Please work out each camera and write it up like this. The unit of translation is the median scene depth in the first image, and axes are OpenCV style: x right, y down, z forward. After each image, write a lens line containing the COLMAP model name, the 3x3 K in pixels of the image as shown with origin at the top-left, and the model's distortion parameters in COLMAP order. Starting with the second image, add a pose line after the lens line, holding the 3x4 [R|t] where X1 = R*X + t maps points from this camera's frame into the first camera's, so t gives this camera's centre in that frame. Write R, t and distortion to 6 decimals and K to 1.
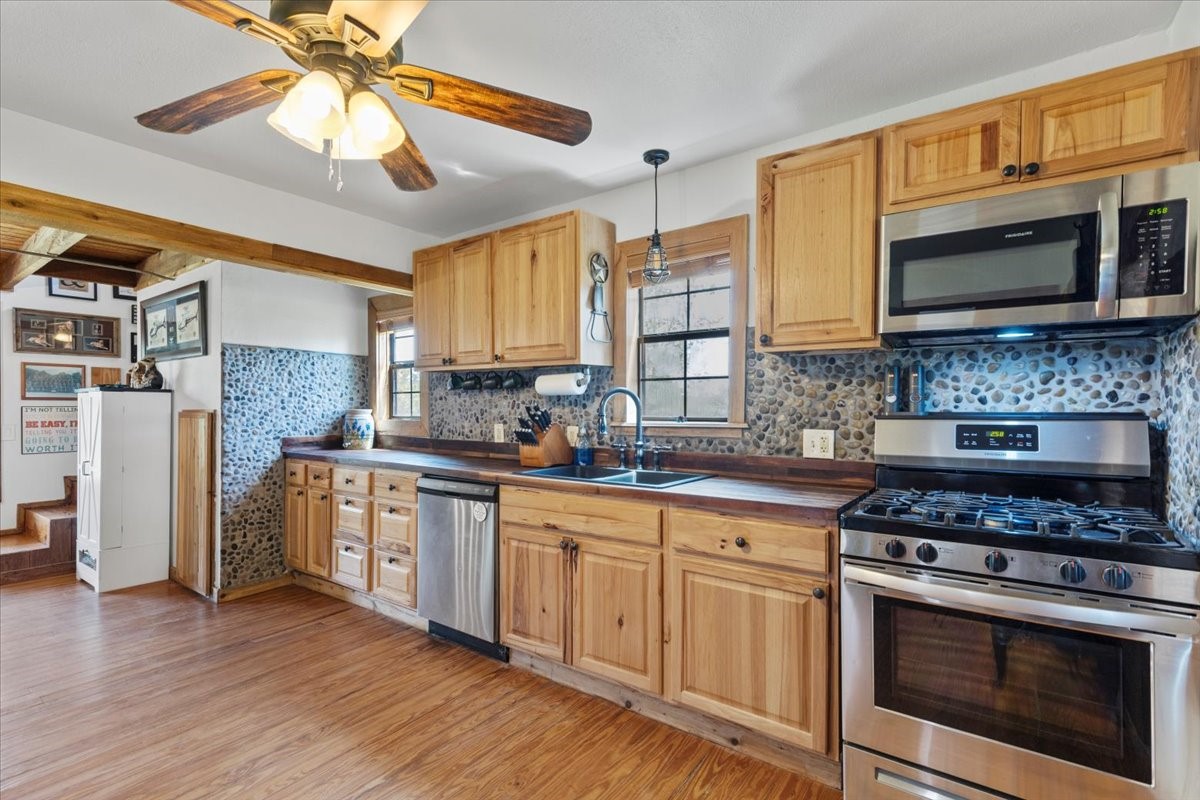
lens RADIAL K [[543.1, 0, 602.8], [0, 543.1, 406.6], [0, 0, 1]] dist [0.000882, 0.000054]
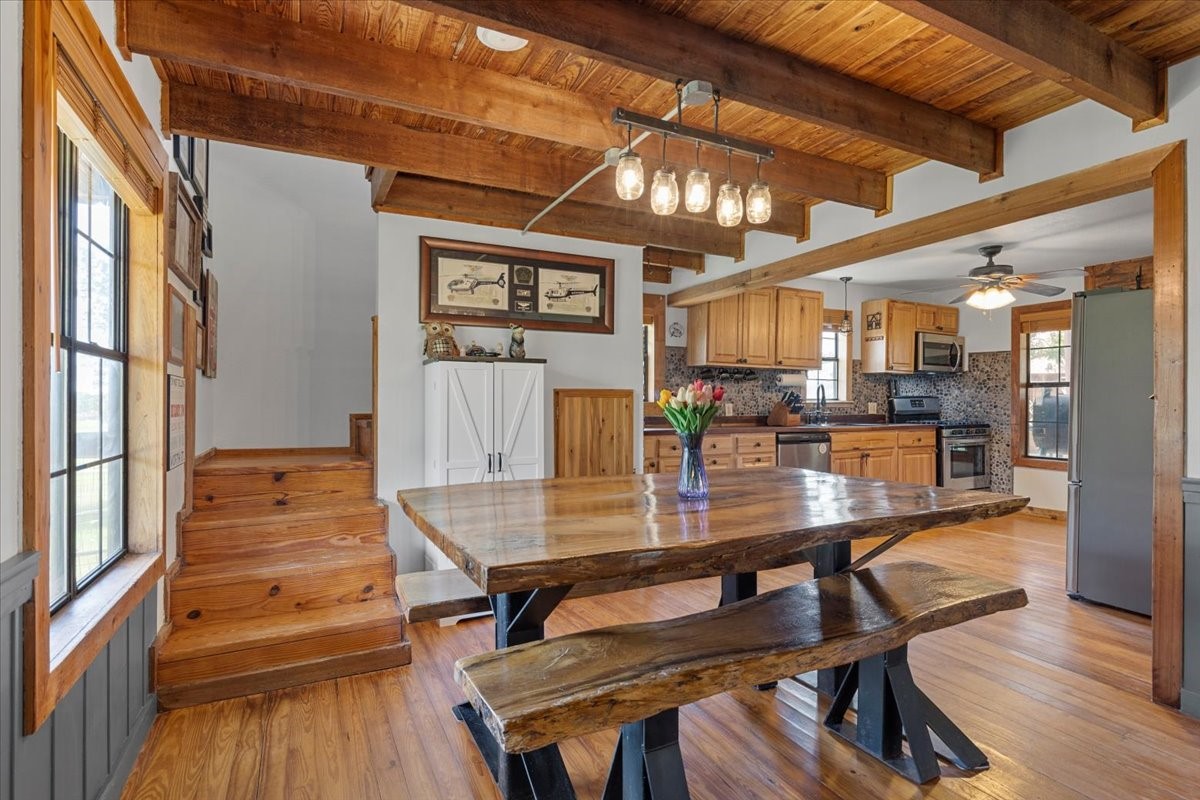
lens RADIAL K [[596.5, 0, 603.3], [0, 596.5, 402.0], [0, 0, 1]] dist [0.000382, -0.000004]
pose [[0.467515, 0.001887, 0.883983, -2.259948], [-0.003841, 0.999993, -0.000103, 0.037272], [-0.883977, -0.003347, 0.467519, 0.675515]]
